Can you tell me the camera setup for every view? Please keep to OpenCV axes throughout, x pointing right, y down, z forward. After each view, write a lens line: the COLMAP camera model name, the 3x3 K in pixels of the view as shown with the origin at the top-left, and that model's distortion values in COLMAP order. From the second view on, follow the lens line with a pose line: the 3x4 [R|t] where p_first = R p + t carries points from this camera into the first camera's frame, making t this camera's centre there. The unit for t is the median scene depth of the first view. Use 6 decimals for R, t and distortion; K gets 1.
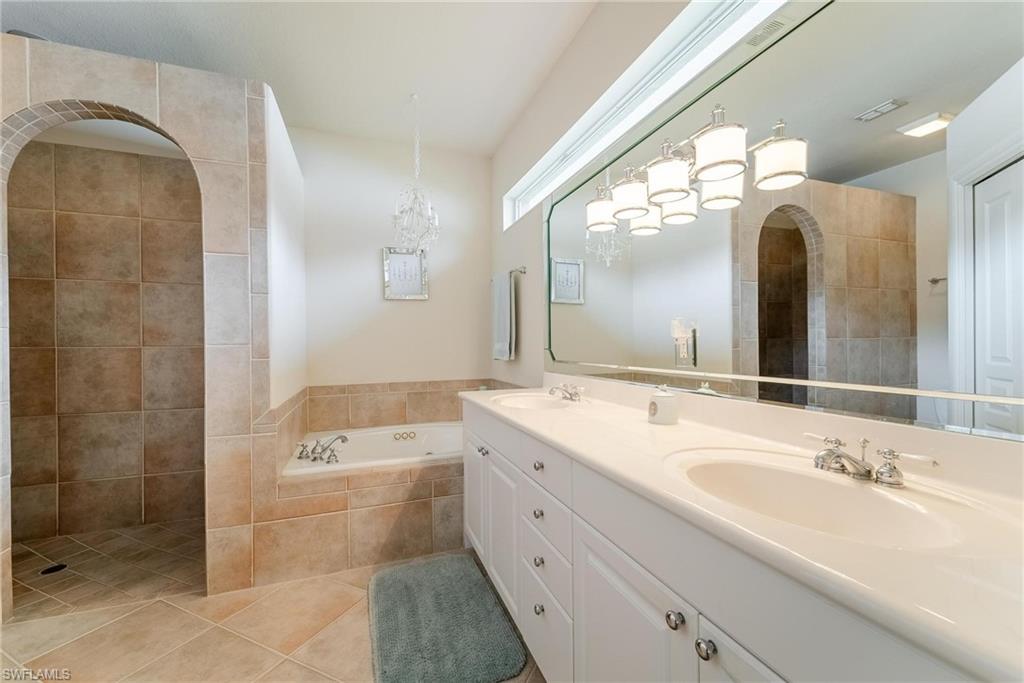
lens RADIAL K [[413.4, 0, 512.2], [0, 413.4, 342.9], [0, 0, 1]] dist [0.008624, 0.000302]
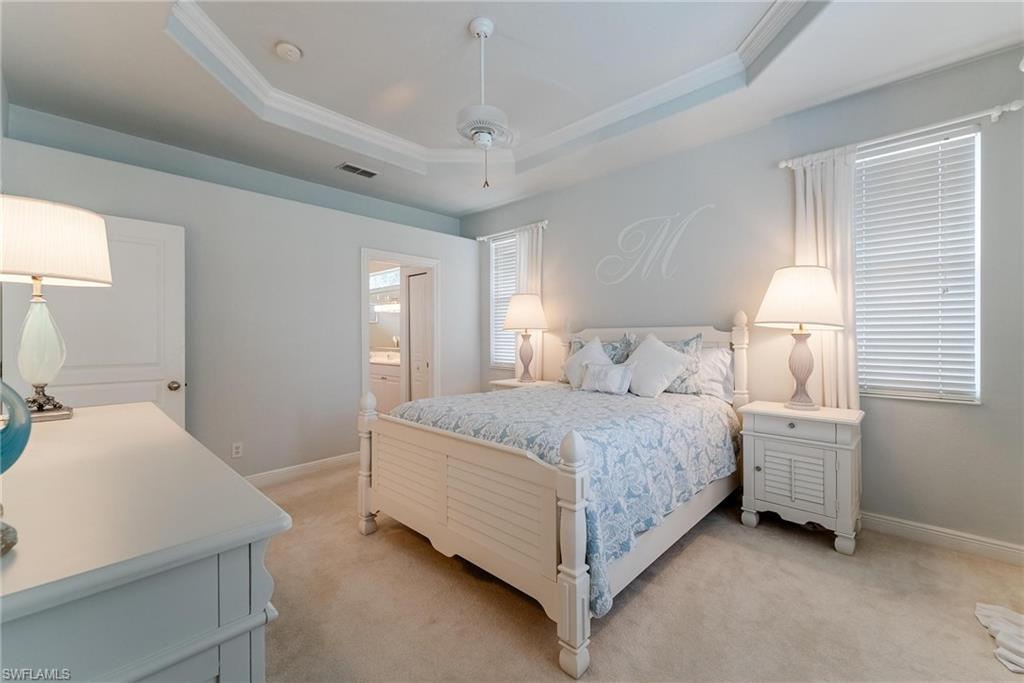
lens RADIAL K [[413.4, 0, 512.1], [0, 413.4, 337.7], [0, 0, 1]] dist [0.008624, 0.000302]
pose [[0.893321, 0.002804, 0.449410, -0.455368], [-0.002514, 0.999996, -0.001243, -0.040249], [-0.449411, -0.000019, 0.893325, -3.495312]]
